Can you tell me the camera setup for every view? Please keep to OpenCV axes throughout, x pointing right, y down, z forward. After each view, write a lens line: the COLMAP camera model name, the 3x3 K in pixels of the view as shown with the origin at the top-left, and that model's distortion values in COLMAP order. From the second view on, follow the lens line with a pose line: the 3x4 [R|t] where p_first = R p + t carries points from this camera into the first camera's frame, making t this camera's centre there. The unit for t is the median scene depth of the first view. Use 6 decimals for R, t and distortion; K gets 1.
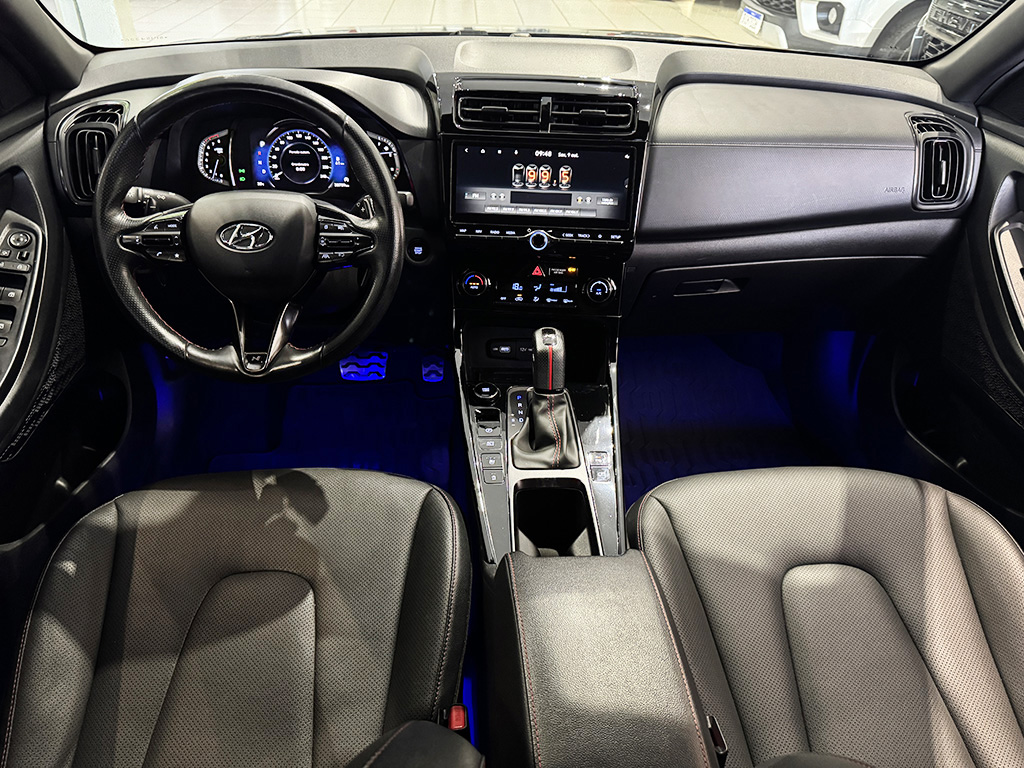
lens RADIAL K [[741.4, 0, 512.0], [0, 741.4, 384.0], [0, 0, 1]] dist [0.167022, -0.385016]
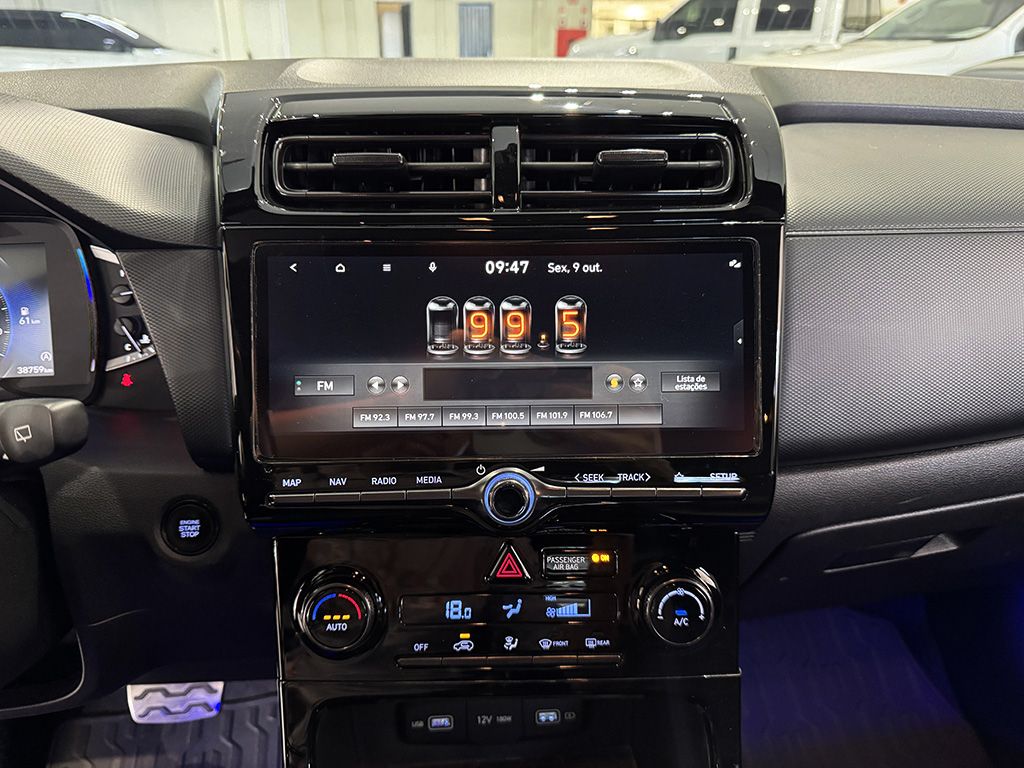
lens RADIAL K [[741.4, 0, 512.0], [0, 741.4, 384.0], [0, 0, 1]] dist [0.167022, -0.385016]
pose [[0.996912, -0.054943, 0.056100, 0.020279], [0.064382, 0.980932, -0.183379, -0.180442], [-0.044955, 0.186425, 0.981440, 0.641835]]
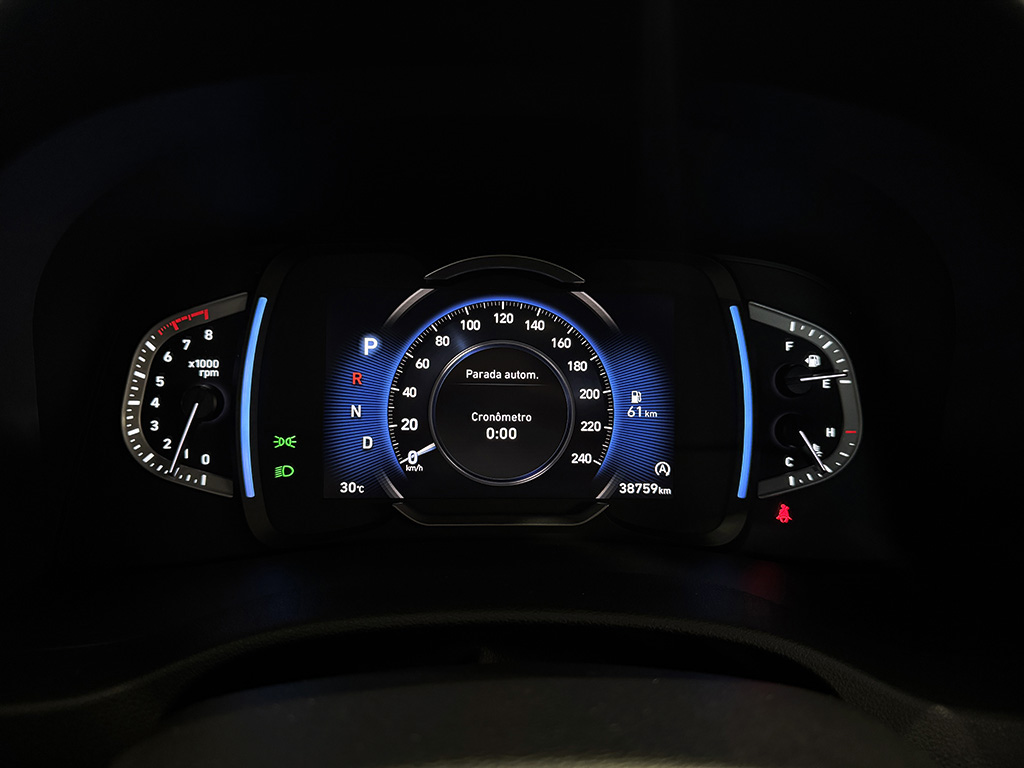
lens RADIAL K [[741.4, 0, 512.0], [0, 741.4, 384.0], [0, 0, 1]] dist [0.167022, -0.385016]
pose [[0.999958, 0.005606, -0.007230, -0.305496], [-0.007096, 0.974040, -0.226264, -0.268504], [0.005774, 0.226306, 0.974039, 0.815236]]
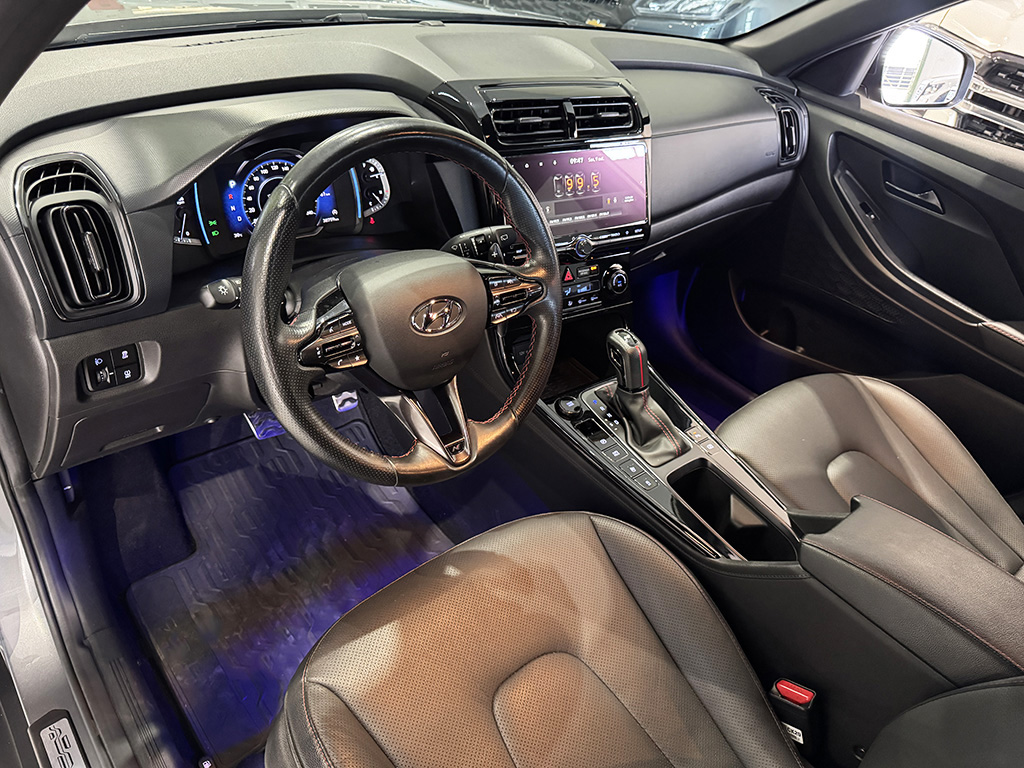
lens RADIAL K [[741.4, 0, 512.0], [0, 741.4, 384.0], [0, 0, 1]] dist [0.167022, -0.385016]
pose [[0.800918, -0.277496, 0.530590, -0.626689], [0.227370, 0.960702, 0.159231, -0.197041], [-0.553925, -0.006891, 0.832538, 0.213582]]
